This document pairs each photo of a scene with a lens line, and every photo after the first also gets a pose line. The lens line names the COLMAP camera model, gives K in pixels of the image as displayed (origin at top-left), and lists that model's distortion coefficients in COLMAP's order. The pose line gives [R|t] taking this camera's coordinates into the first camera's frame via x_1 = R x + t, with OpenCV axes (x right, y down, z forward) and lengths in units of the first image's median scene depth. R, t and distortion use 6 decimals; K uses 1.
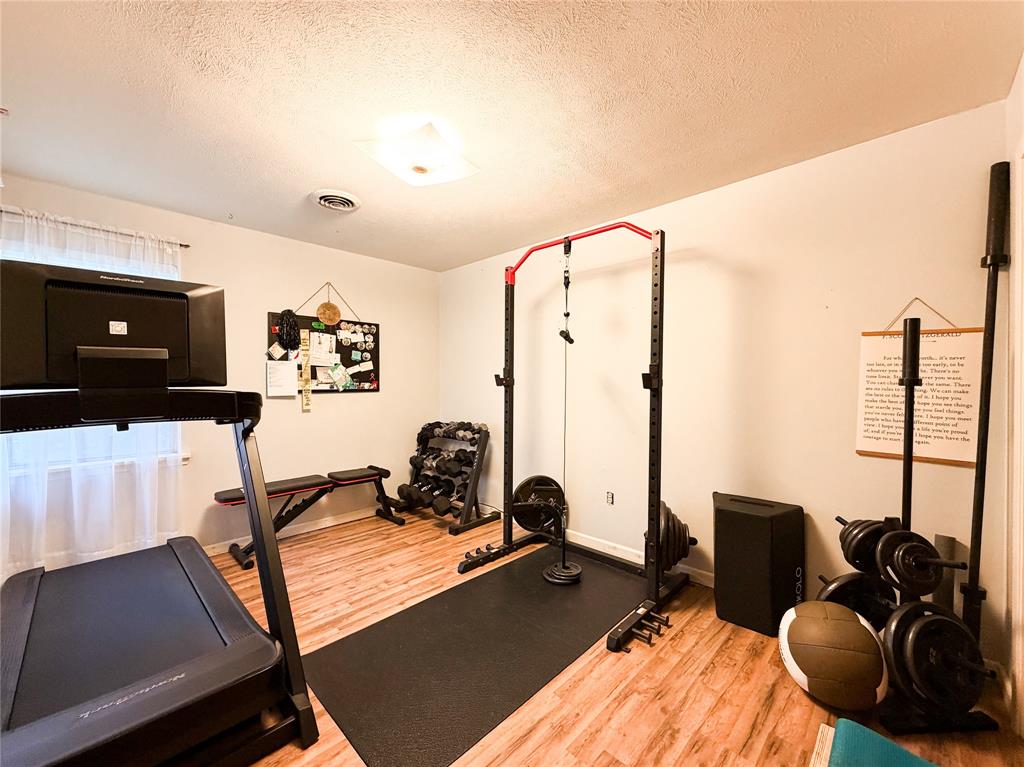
lens RADIAL K [[412.8, 0, 510.2], [0, 412.8, 384.2], [0, 0, 1]] dist [-0.000235, -0.000002]
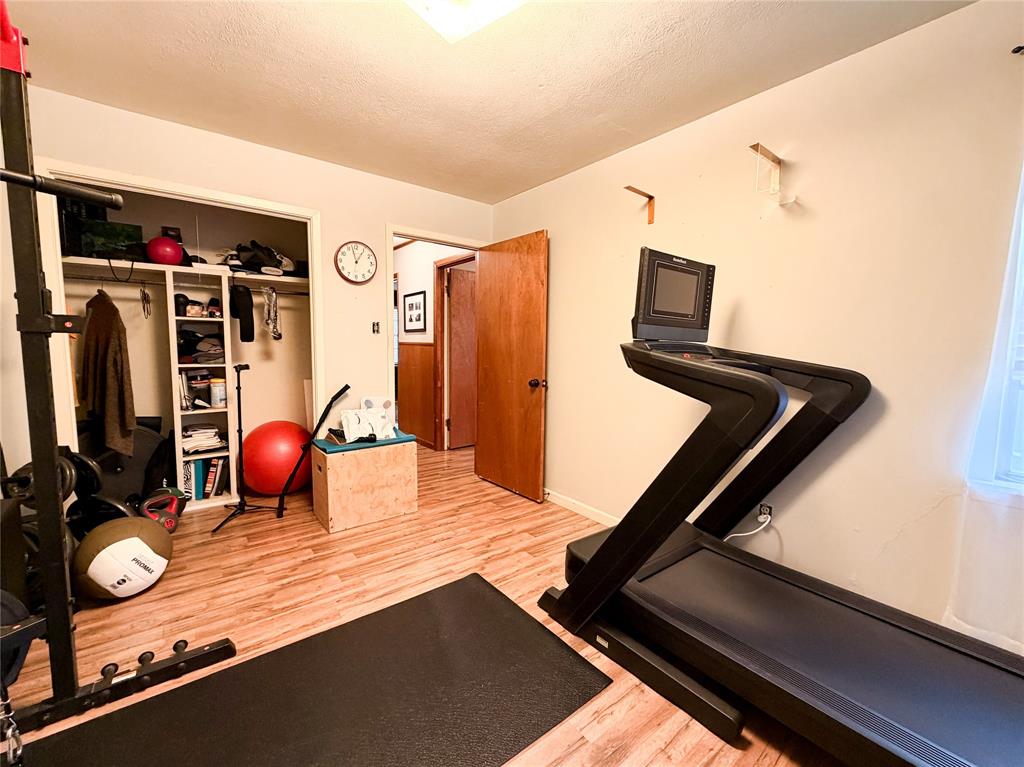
lens RADIAL K [[412.8, 0, 510.2], [0, 412.8, 384.2], [0, 0, 1]] dist [-0.000235, -0.000002]
pose [[-0.991554, -0.025587, 0.127149, -0.492454], [-0.011796, 0.994075, 0.108058, 0.019842], [-0.129160, 0.105646, -0.985980, 2.111557]]
